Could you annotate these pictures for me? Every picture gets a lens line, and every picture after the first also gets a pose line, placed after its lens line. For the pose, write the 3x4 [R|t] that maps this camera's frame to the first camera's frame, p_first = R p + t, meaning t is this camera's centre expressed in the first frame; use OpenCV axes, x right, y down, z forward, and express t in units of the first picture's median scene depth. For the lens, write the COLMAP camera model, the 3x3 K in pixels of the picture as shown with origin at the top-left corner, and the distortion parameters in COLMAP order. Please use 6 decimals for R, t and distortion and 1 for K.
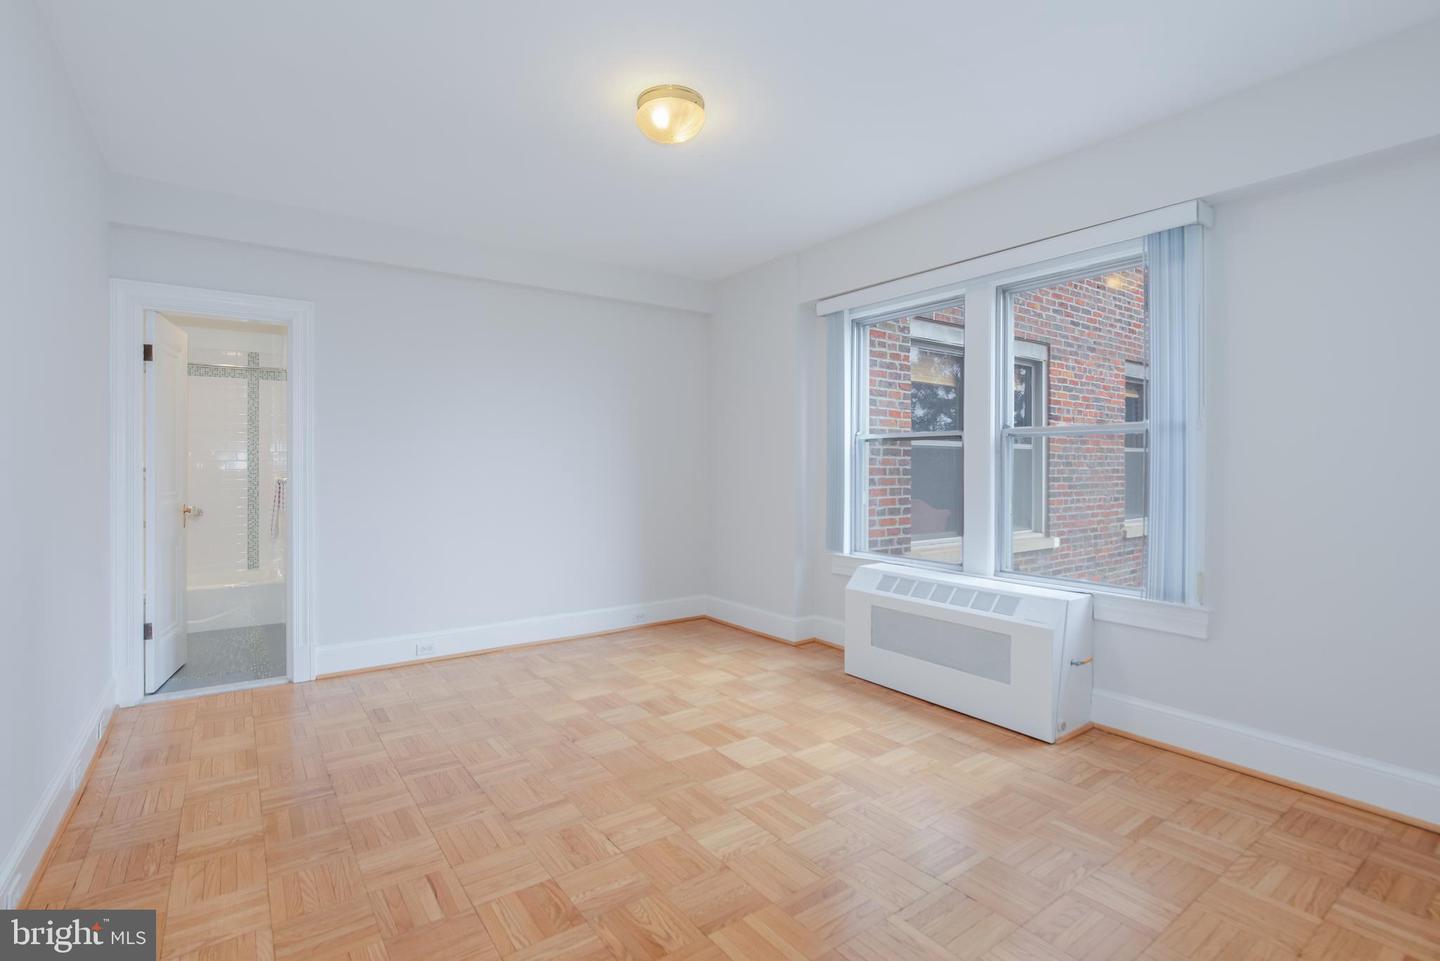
lens RADIAL K [[660.5, 0, 689.7], [0, 660.5, 463.7], [0, 0, 1]] dist [-0.019279, 0.004454]
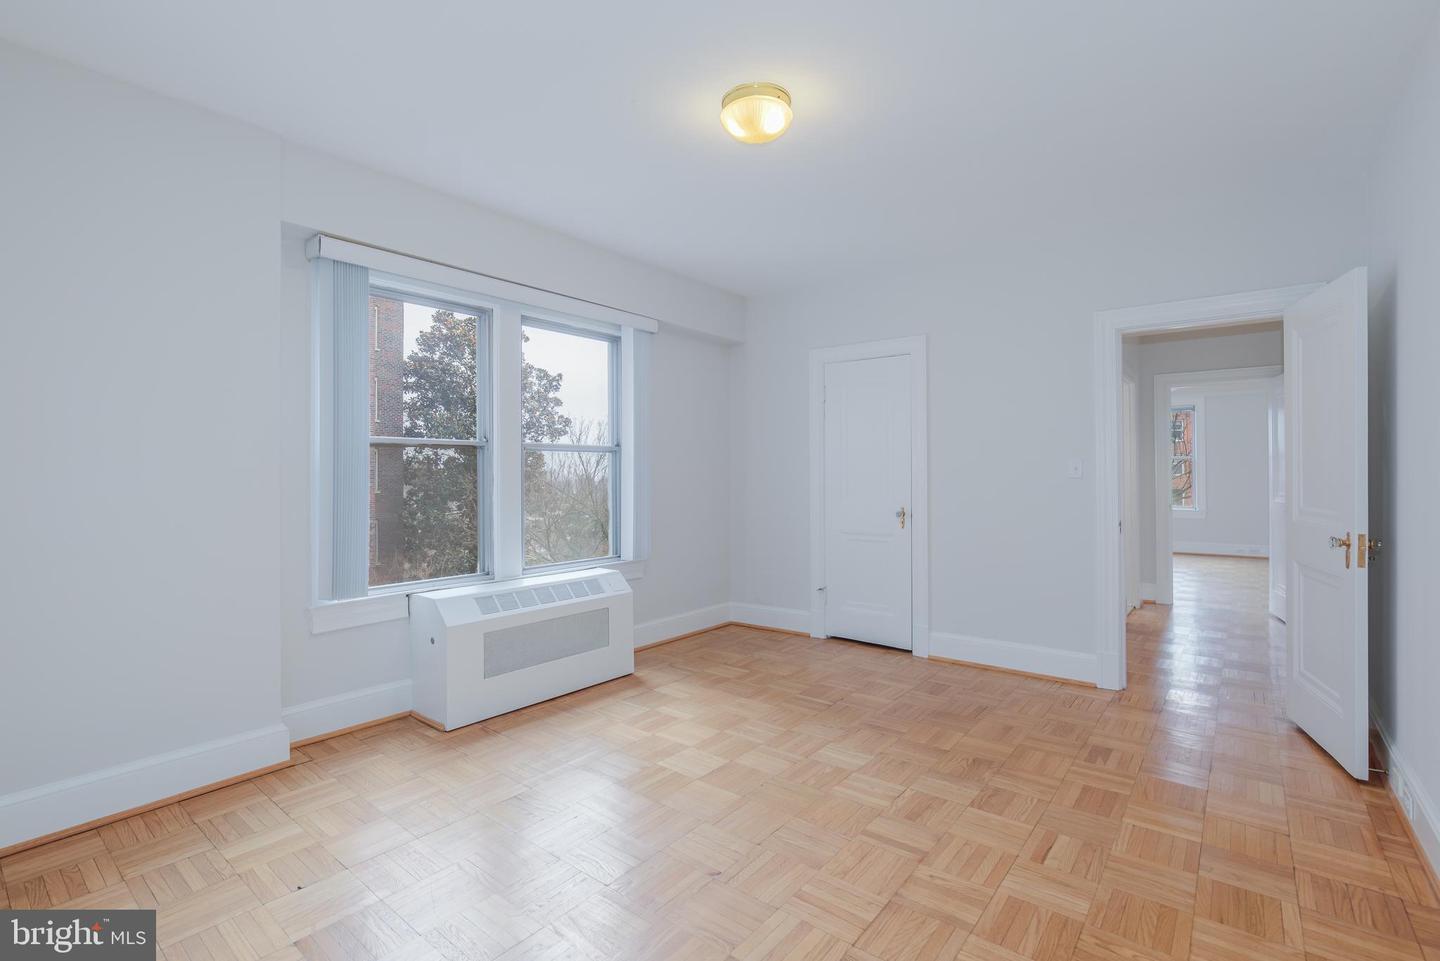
lens RADIAL K [[660.5, 0, 722.4], [0, 660.5, 471.9], [0, 0, 1]] dist [-0.019279, 0.004454]
pose [[-0.279379, 0.000697, 0.960181, -0.998253], [0.001424, 0.999999, -0.000311, -0.004318], [-0.960180, 0.001280, -0.279380, 1.403290]]
